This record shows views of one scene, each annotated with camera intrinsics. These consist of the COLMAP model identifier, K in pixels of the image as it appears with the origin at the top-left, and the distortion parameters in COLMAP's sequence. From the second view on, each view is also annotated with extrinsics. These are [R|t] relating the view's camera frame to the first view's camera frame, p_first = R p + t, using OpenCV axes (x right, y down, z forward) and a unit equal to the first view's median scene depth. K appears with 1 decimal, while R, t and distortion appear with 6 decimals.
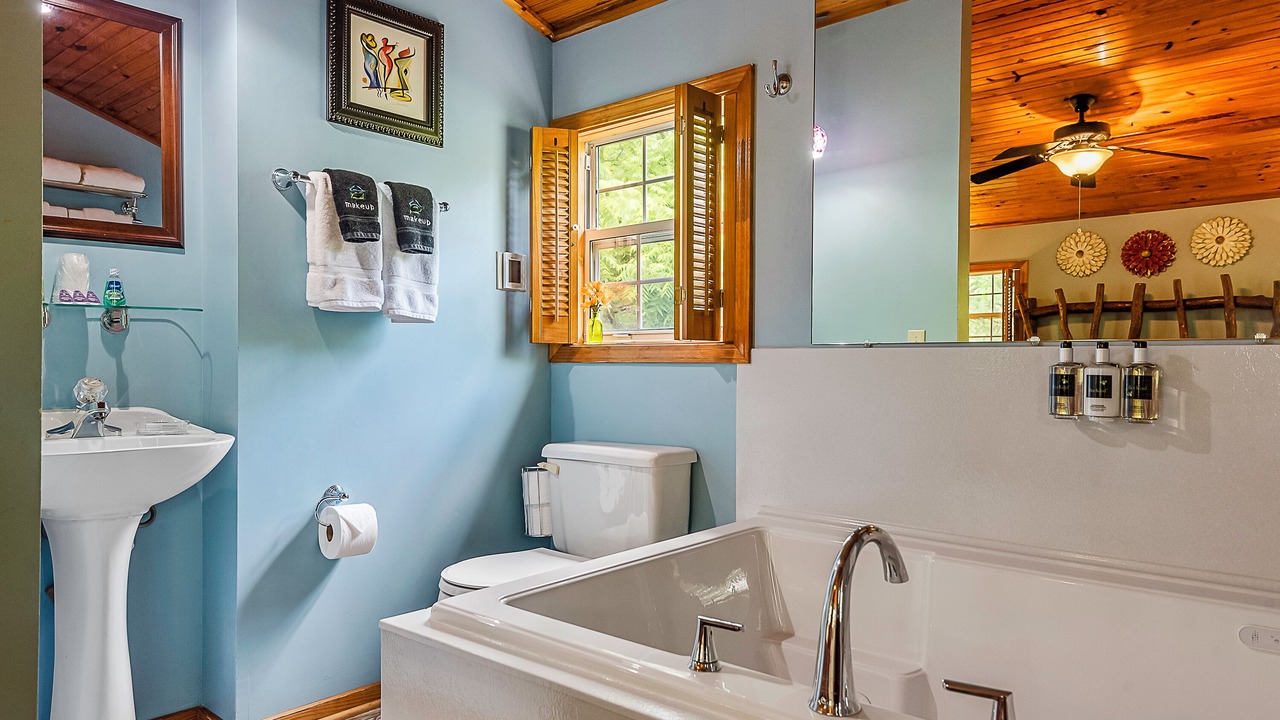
lens RADIAL K [[834.8, 0, 596.5], [0, 834.8, 362.0], [0, 0, 1]] dist [0.026463, -0.006058]
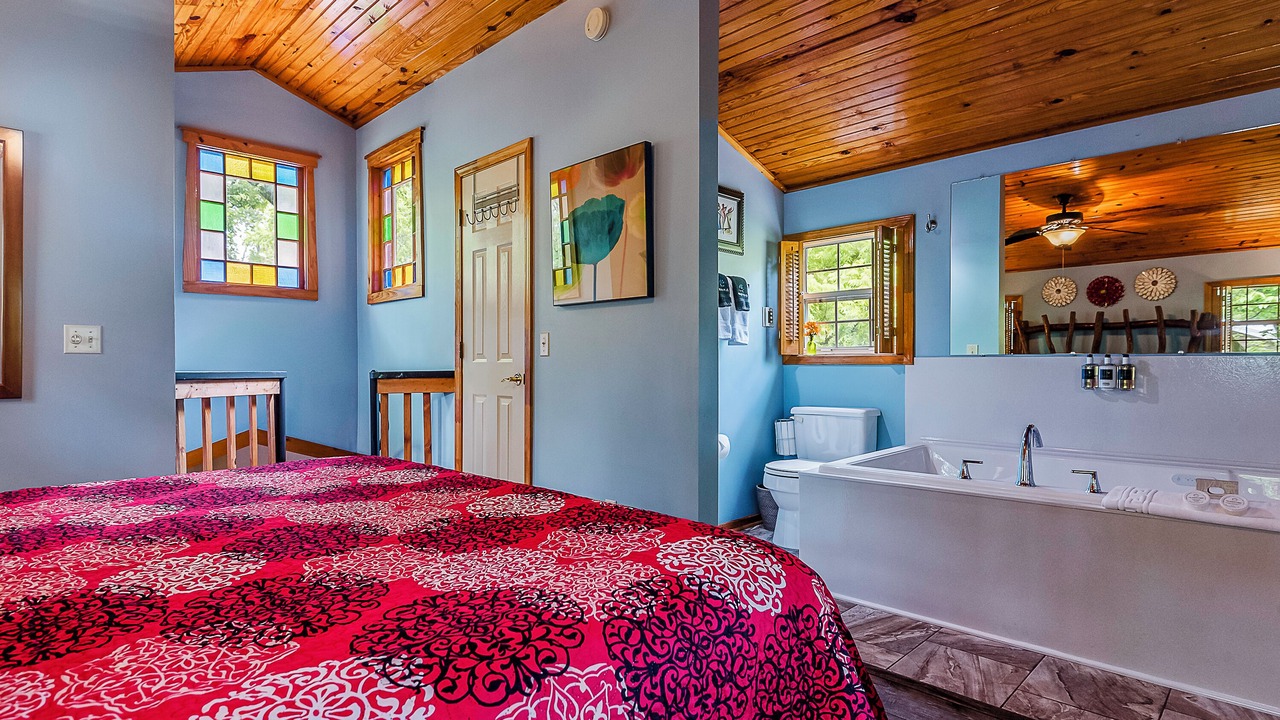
lens RADIAL K [[646.2, 0, 596.4], [0, 646.2, 369.6], [0, 0, 1]] dist [-0.000250, 0.000033]
pose [[0.997453, -0.003917, -0.071226, -0.387320], [0.004523, 0.999955, 0.008361, -0.002676], [0.071190, -0.008662, 0.997425, -0.495062]]
